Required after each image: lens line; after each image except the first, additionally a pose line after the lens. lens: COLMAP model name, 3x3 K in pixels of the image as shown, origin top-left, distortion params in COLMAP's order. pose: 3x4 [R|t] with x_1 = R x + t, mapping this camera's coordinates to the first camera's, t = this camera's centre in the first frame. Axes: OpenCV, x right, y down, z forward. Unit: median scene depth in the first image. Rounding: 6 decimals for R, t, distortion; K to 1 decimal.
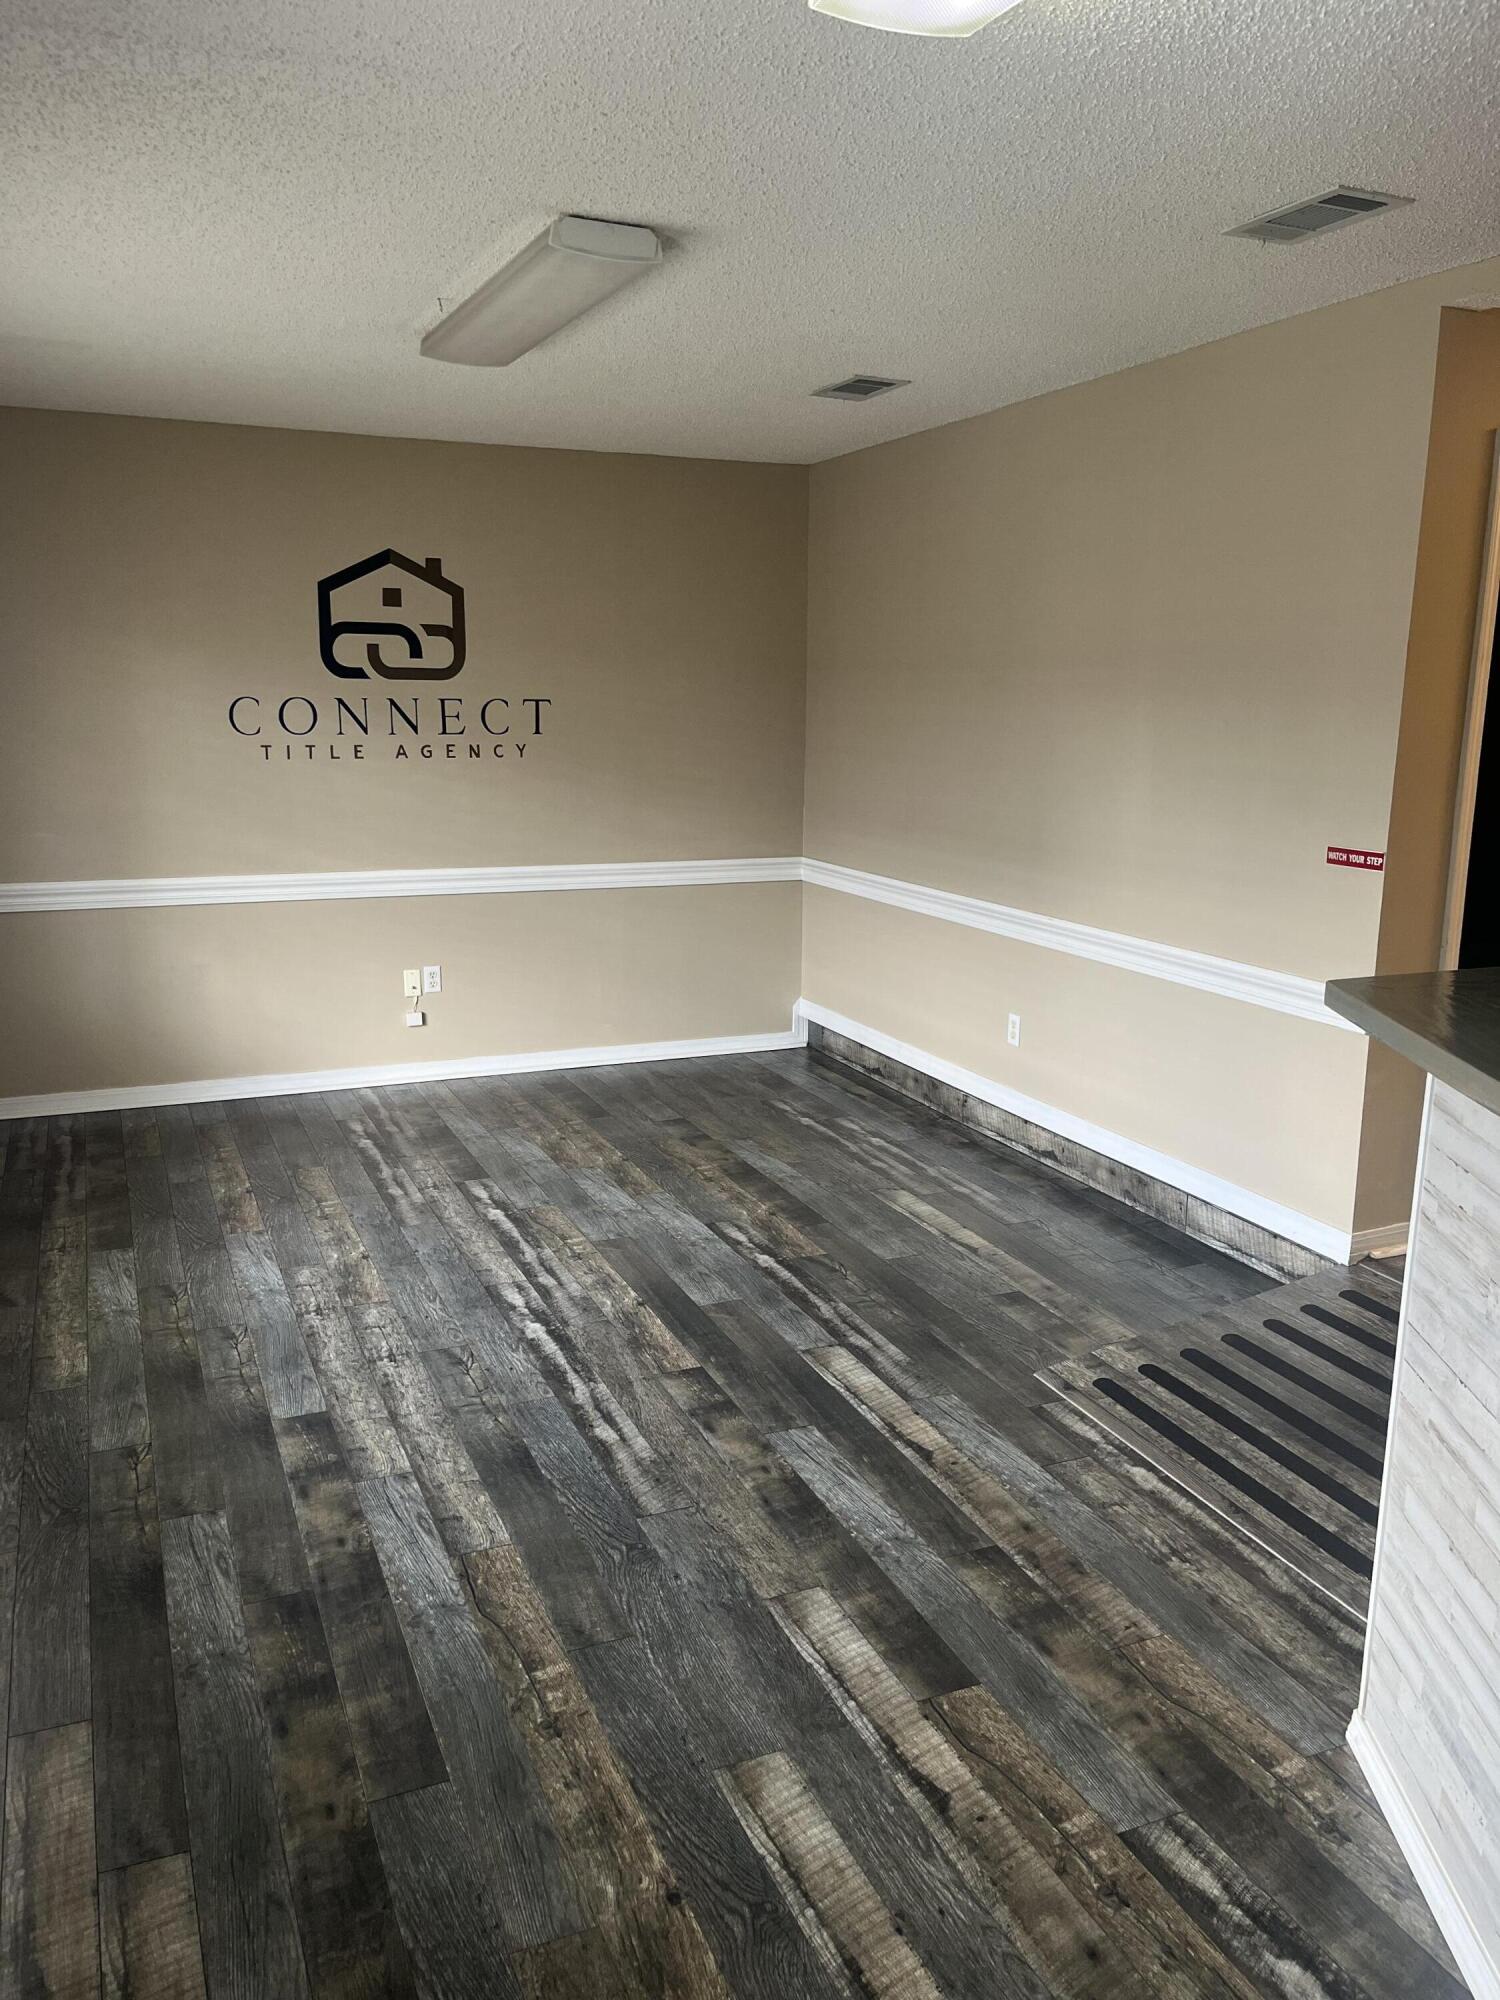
lens RADIAL K [[1524.9, 0, 745.9], [0, 1524.9, 1001.7], [0, 0, 1]] dist [0.006395, -0.011737]
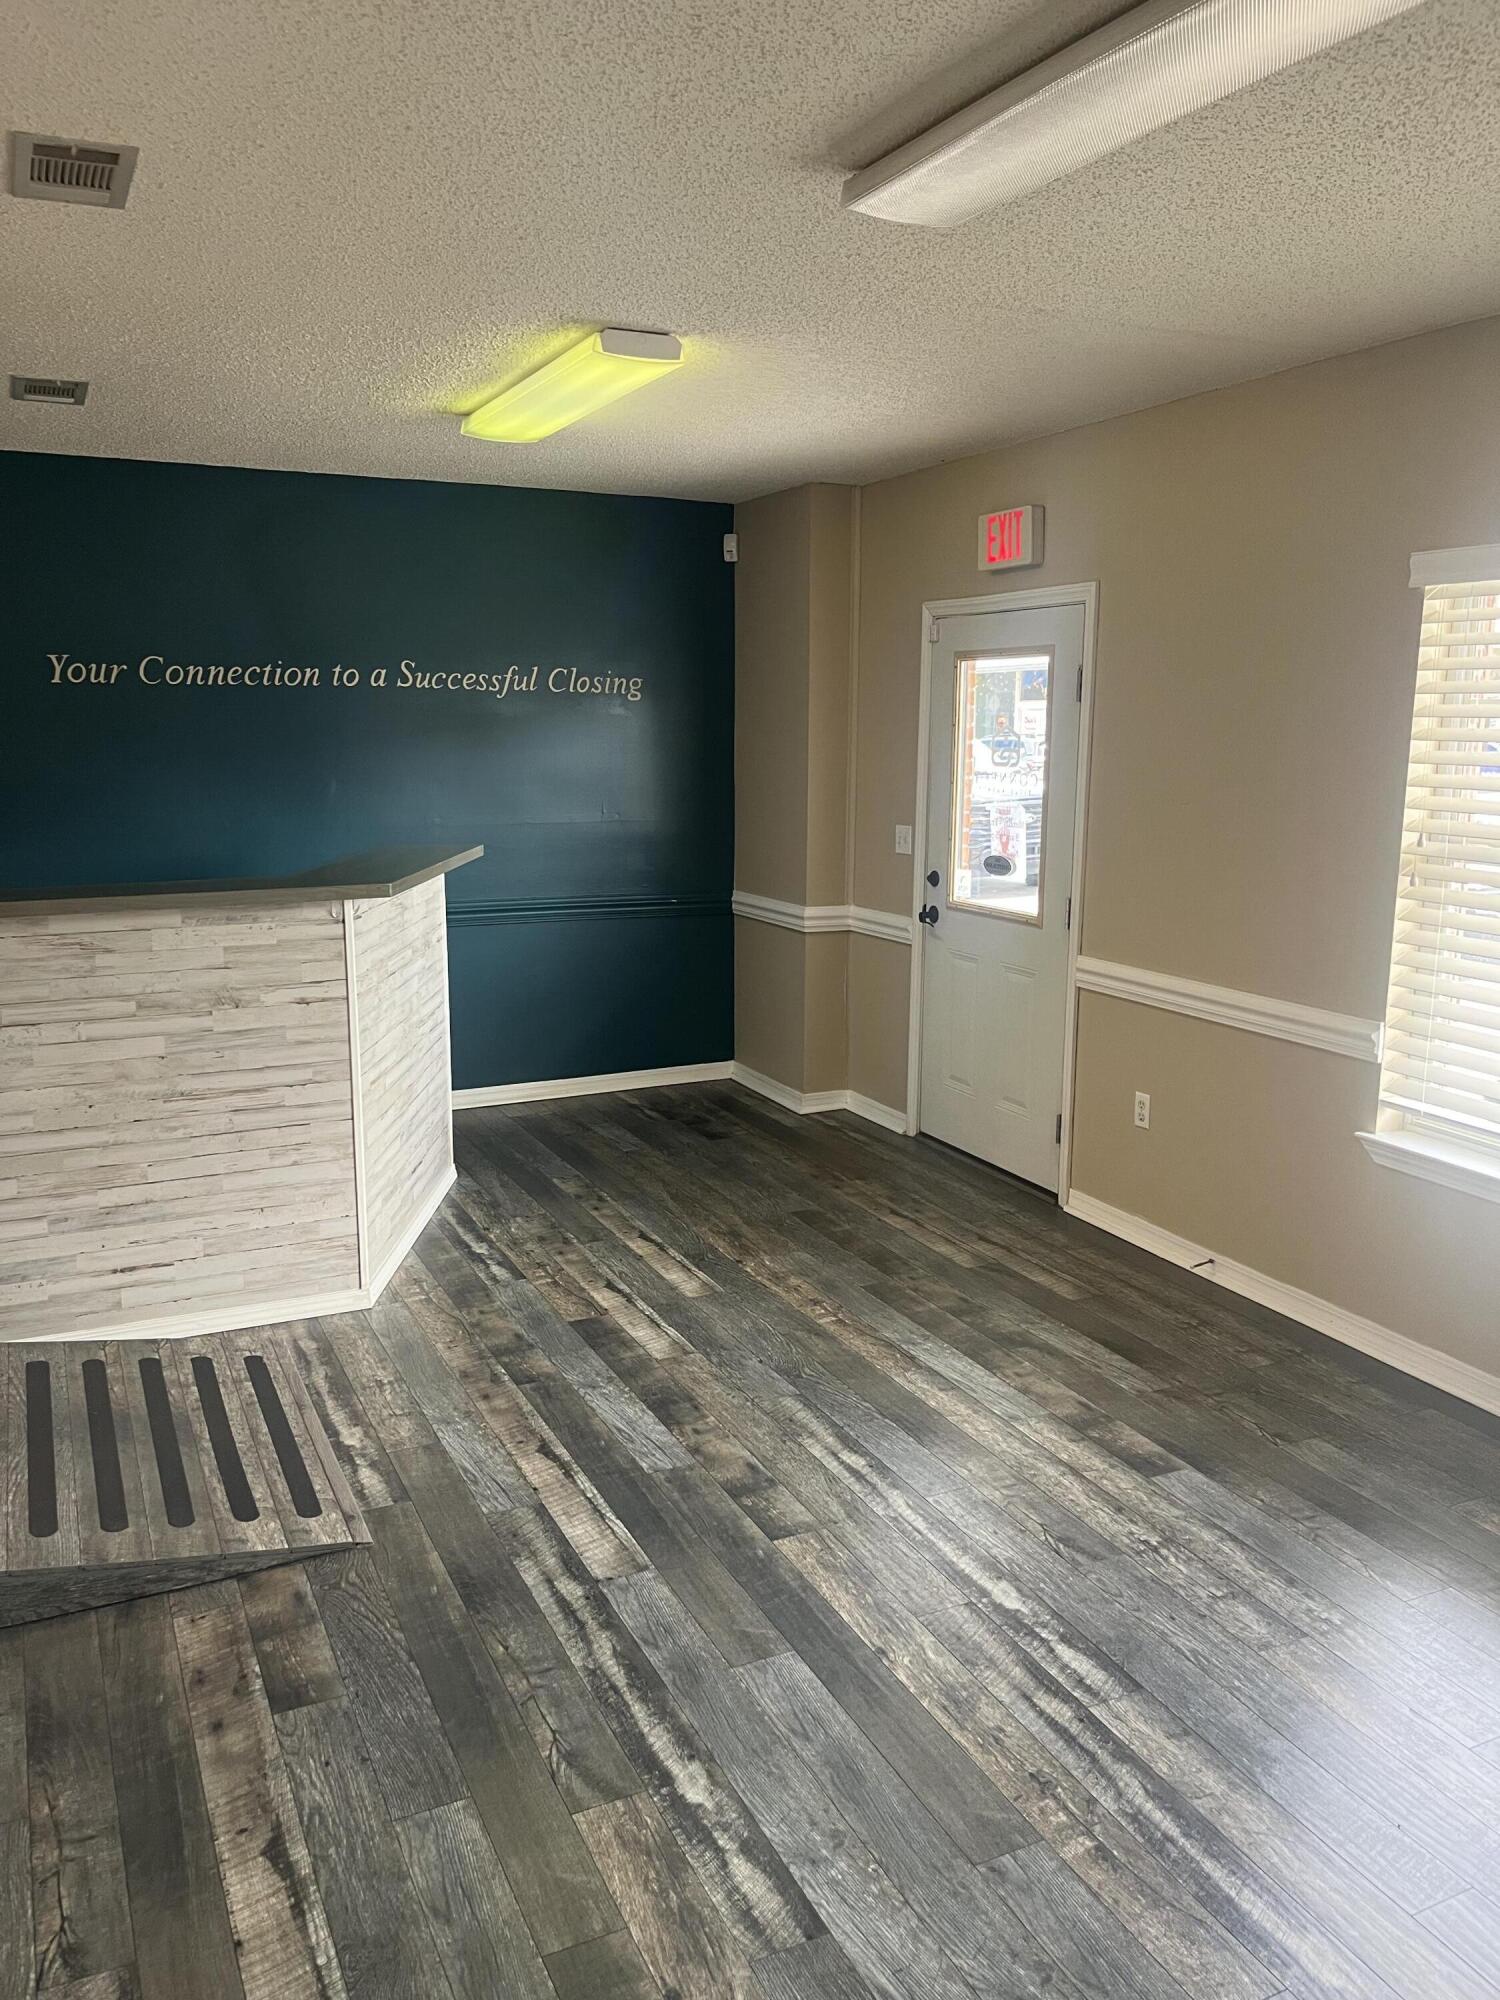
lens RADIAL K [[1524.9, 0, 746.7], [0, 1524.9, 998.6], [0, 0, 1]] dist [0.006395, -0.011737]
pose [[-0.999060, -0.007809, -0.042636, 0.024541], [-0.023117, 0.928068, 0.371693, -0.373998], [0.036666, 0.372329, -0.927376, 1.805033]]
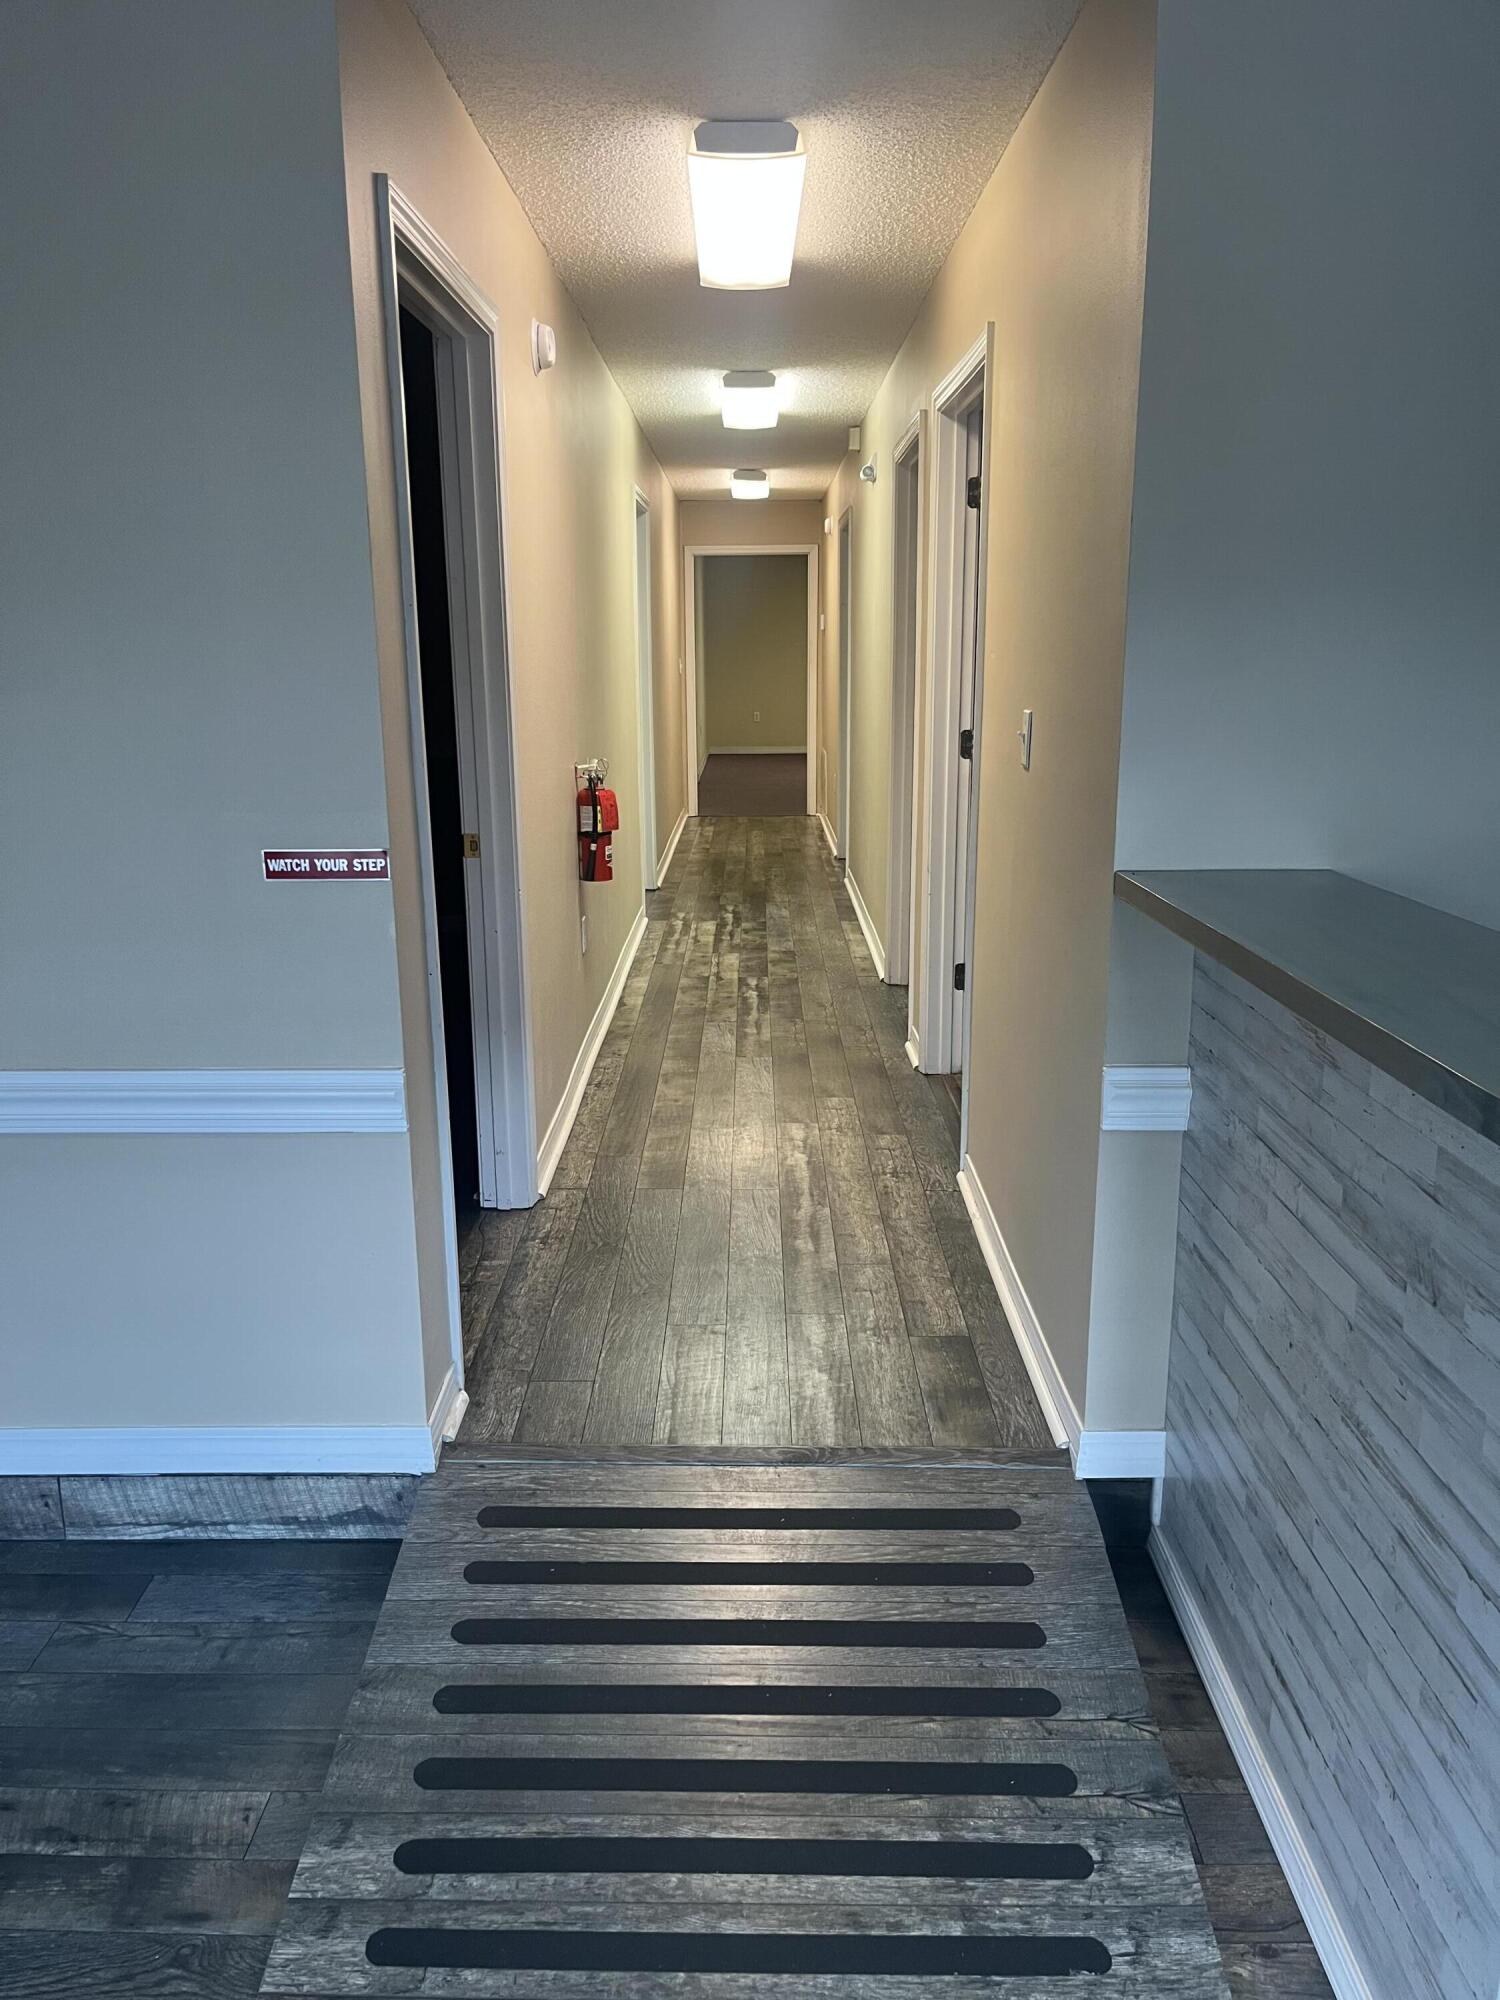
lens RADIAL K [[1524.9, 0, 736.7], [0, 1524.9, 1009.4], [0, 0, 1]] dist [0.006395, -0.011737]
pose [[0.406943, -0.233944, 0.882988, -0.101532], [0.195802, 0.966520, 0.165835, -0.122074], [-0.892221, 0.105406, 0.439125, 0.671203]]
